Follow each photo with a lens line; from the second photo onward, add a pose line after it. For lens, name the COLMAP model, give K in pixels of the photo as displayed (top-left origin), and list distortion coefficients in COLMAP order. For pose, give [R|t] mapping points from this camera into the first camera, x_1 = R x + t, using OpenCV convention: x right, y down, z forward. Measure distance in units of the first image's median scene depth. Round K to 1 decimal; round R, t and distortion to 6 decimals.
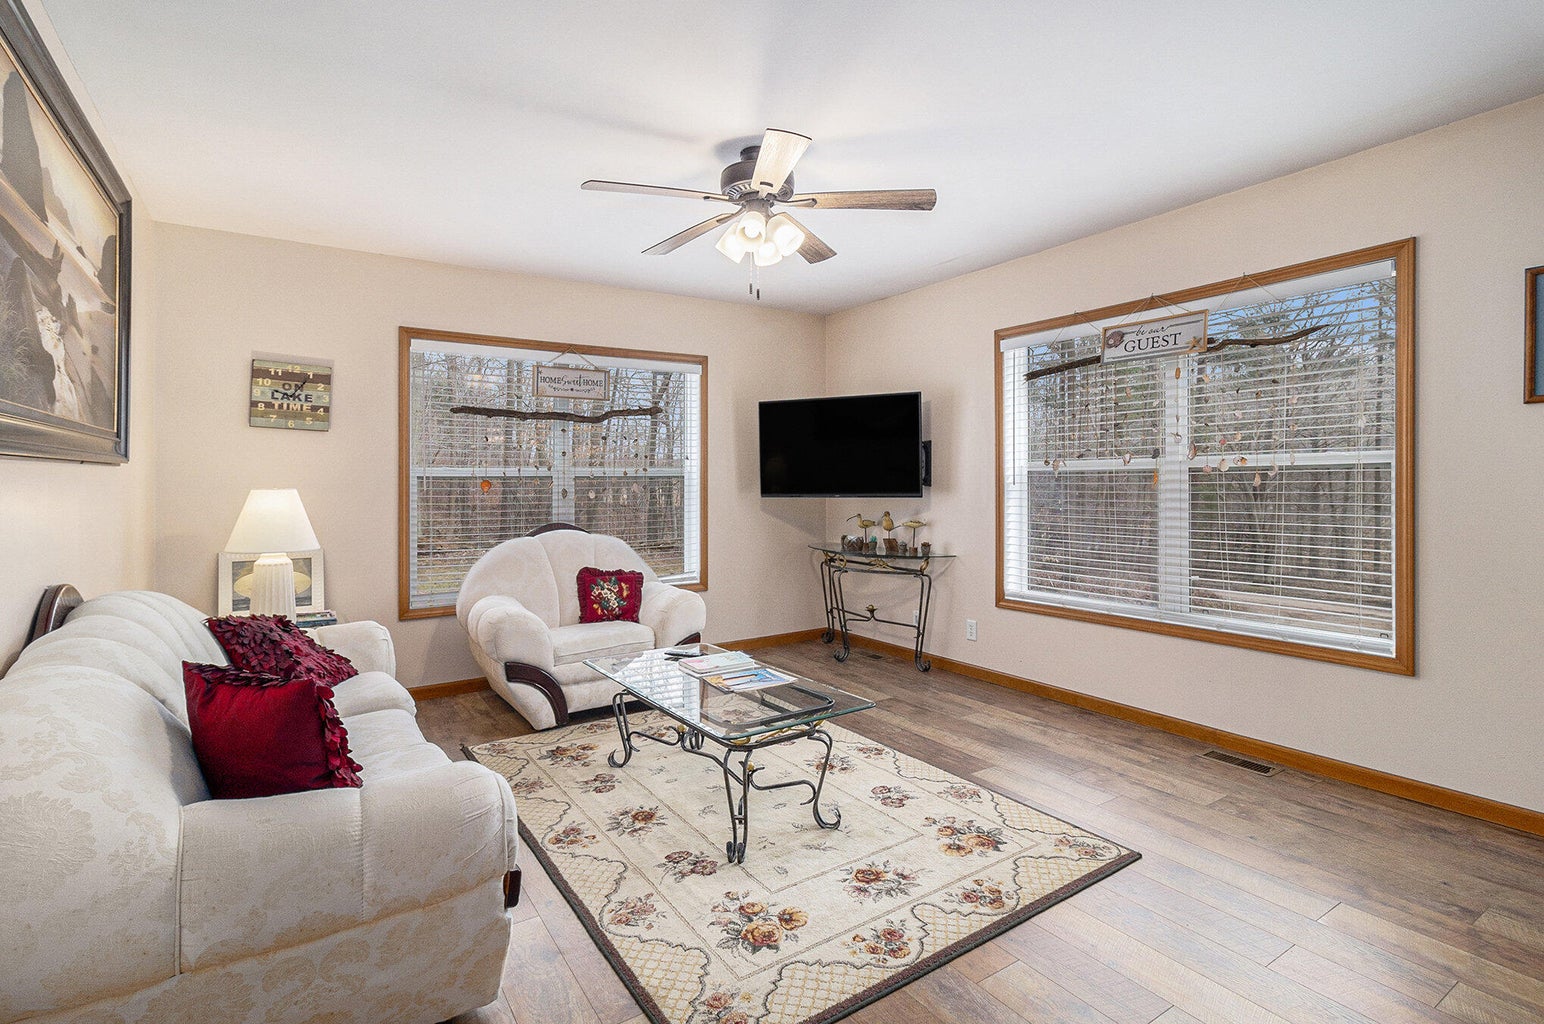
lens RADIAL K [[739.3, 0, 827.6], [0, 739.3, 492.5], [0, 0, 1]] dist [0.001919, -0.002804]
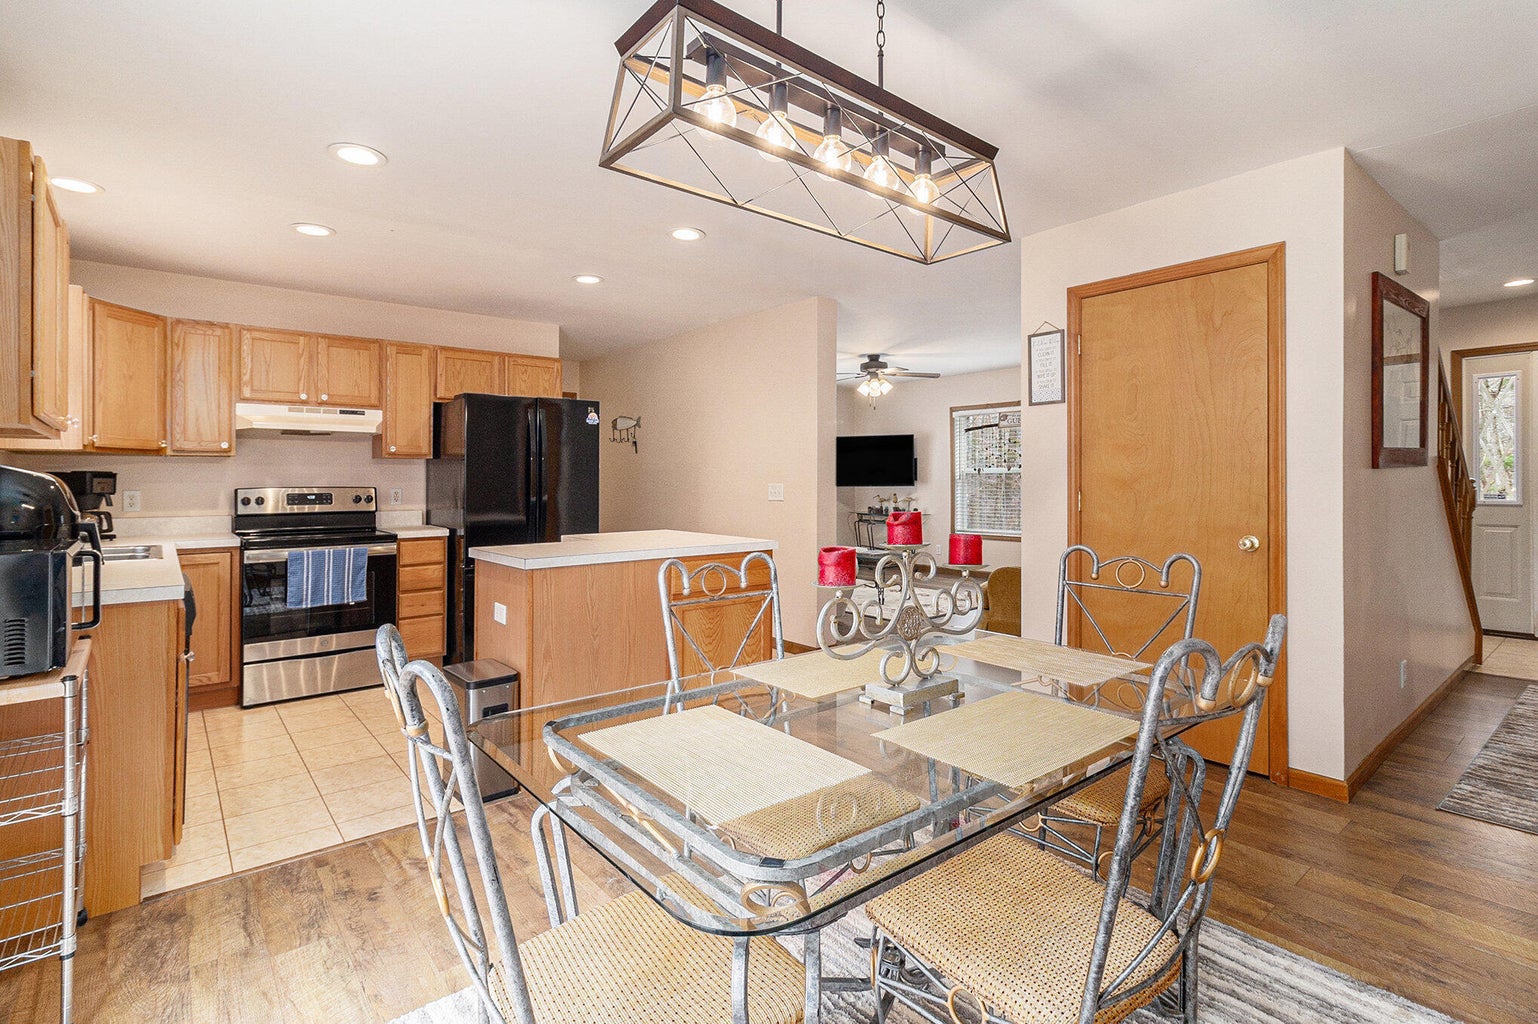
lens RADIAL K [[736.4, 0, 794.8], [0, 736.4, 482.6], [0, 0, 1]] dist [0.001919, -0.002804]
pose [[0.995757, 0.004375, 0.091913, -0.377633], [-0.003876, 0.999977, -0.005609, 0.007700], [-0.091936, 0.005229, 0.995751, -0.991449]]
